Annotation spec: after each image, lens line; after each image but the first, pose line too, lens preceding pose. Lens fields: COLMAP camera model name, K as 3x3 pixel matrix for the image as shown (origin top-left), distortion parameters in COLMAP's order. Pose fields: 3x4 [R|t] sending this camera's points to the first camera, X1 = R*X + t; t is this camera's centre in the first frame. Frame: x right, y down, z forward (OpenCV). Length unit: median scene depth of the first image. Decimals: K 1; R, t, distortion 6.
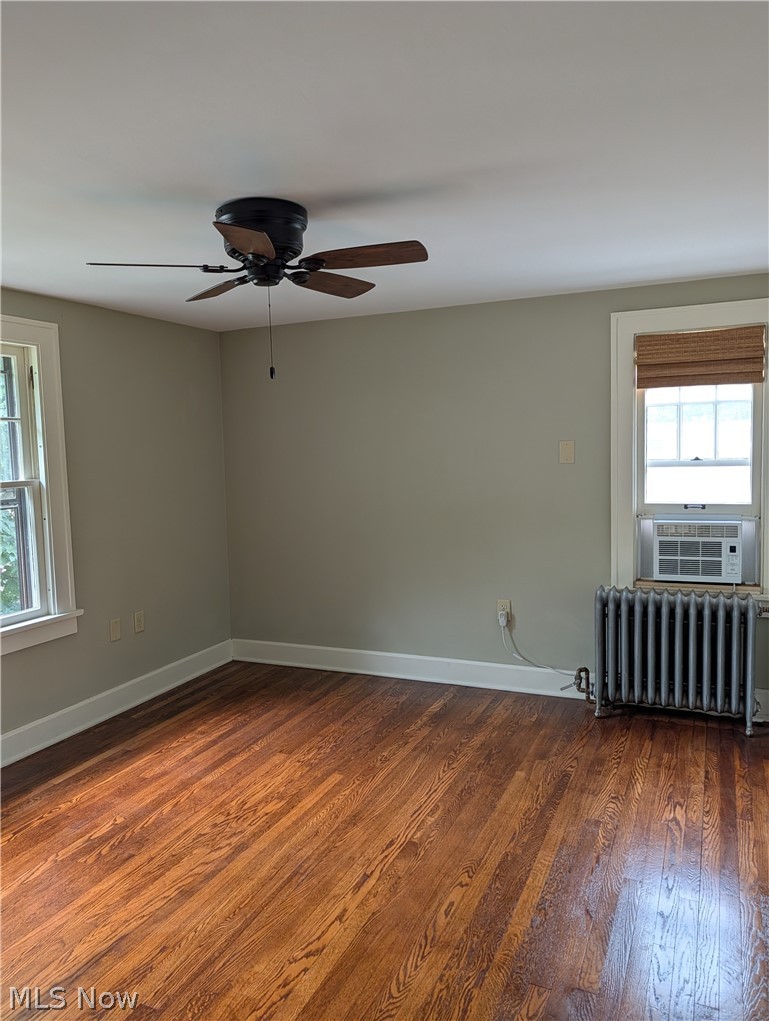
lens RADIAL K [[730.1, 0, 384.5], [0, 730.1, 510.5], [0, 0, 1]] dist [0.000984, 0.003205]
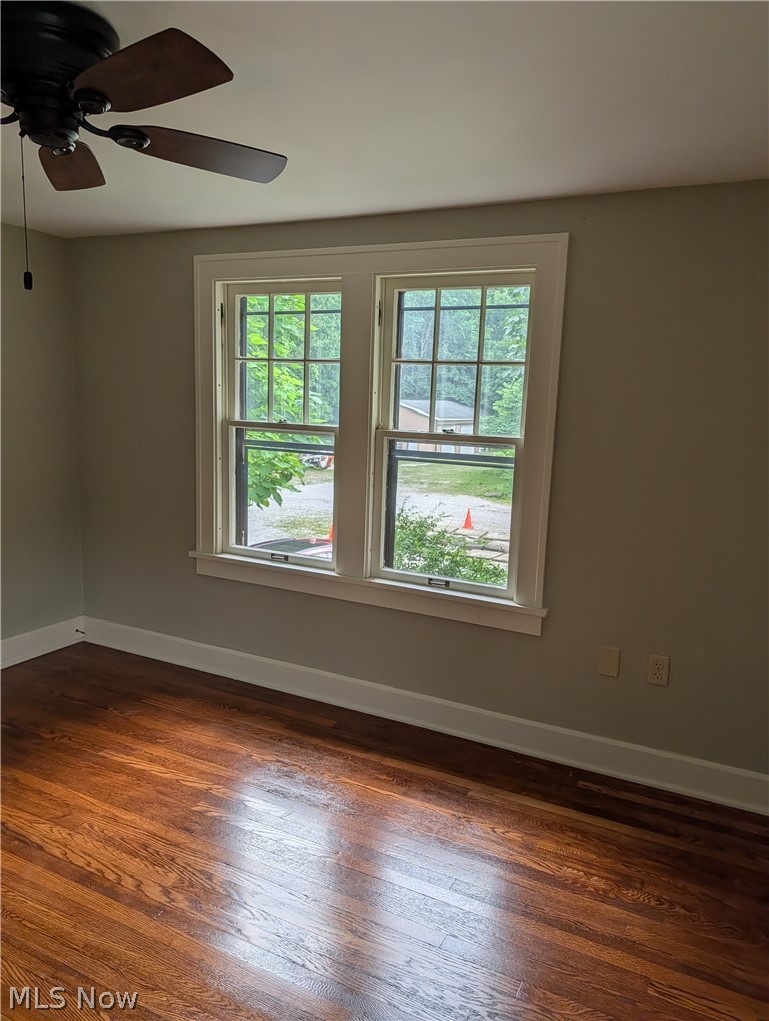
lens RADIAL K [[730.1, 0, 384.5], [0, 730.1, 510.5], [0, 0, 1]] dist [0.000984, 0.003205]
pose [[-0.035708, 0.184010, -0.982276, 0.332684], [-0.127603, 0.974018, 0.187102, -0.090293], [0.991182, 0.132022, -0.011300, 0.826846]]
